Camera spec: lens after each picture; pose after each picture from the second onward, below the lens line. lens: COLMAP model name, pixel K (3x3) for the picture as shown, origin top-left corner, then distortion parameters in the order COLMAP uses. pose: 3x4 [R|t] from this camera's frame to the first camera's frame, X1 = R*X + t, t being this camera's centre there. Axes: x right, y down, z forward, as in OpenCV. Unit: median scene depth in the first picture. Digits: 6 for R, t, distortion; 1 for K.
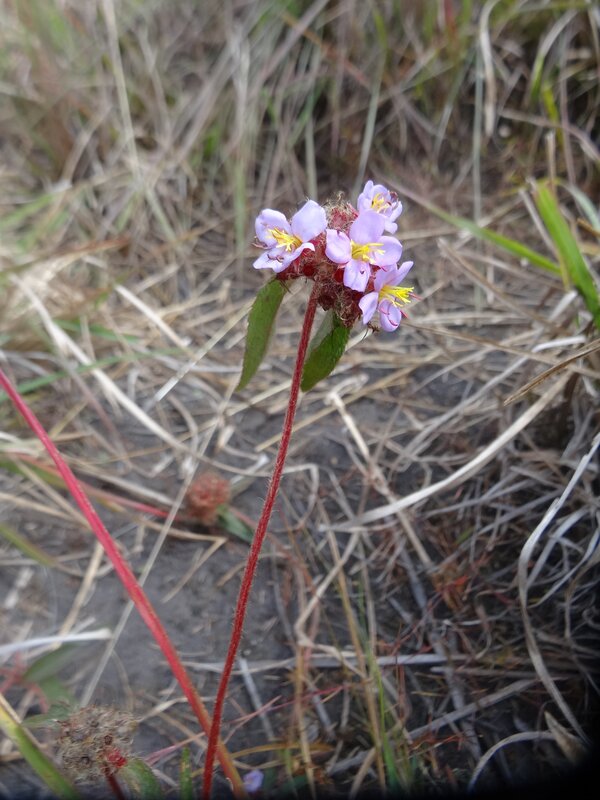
lens RADIAL K [[574.8, 0, 300.0], [0, 574.8, 400.0], [0, 0, 1]] dist [-0.006990, -0.003213]
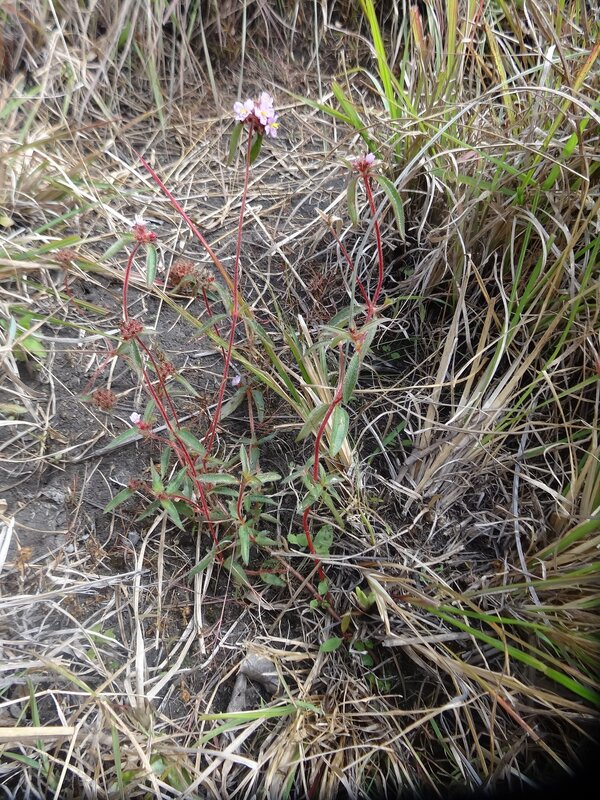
lens RADIAL K [[574.8, 0, 300.0], [0, 574.8, 400.0], [0, 0, 1]] dist [-0.006990, -0.003213]
pose [[0.977006, -0.138849, 0.161805, -0.424543], [0.105953, 0.974726, 0.196679, 0.685363], [-0.185024, -0.175013, 0.967025, -2.403746]]
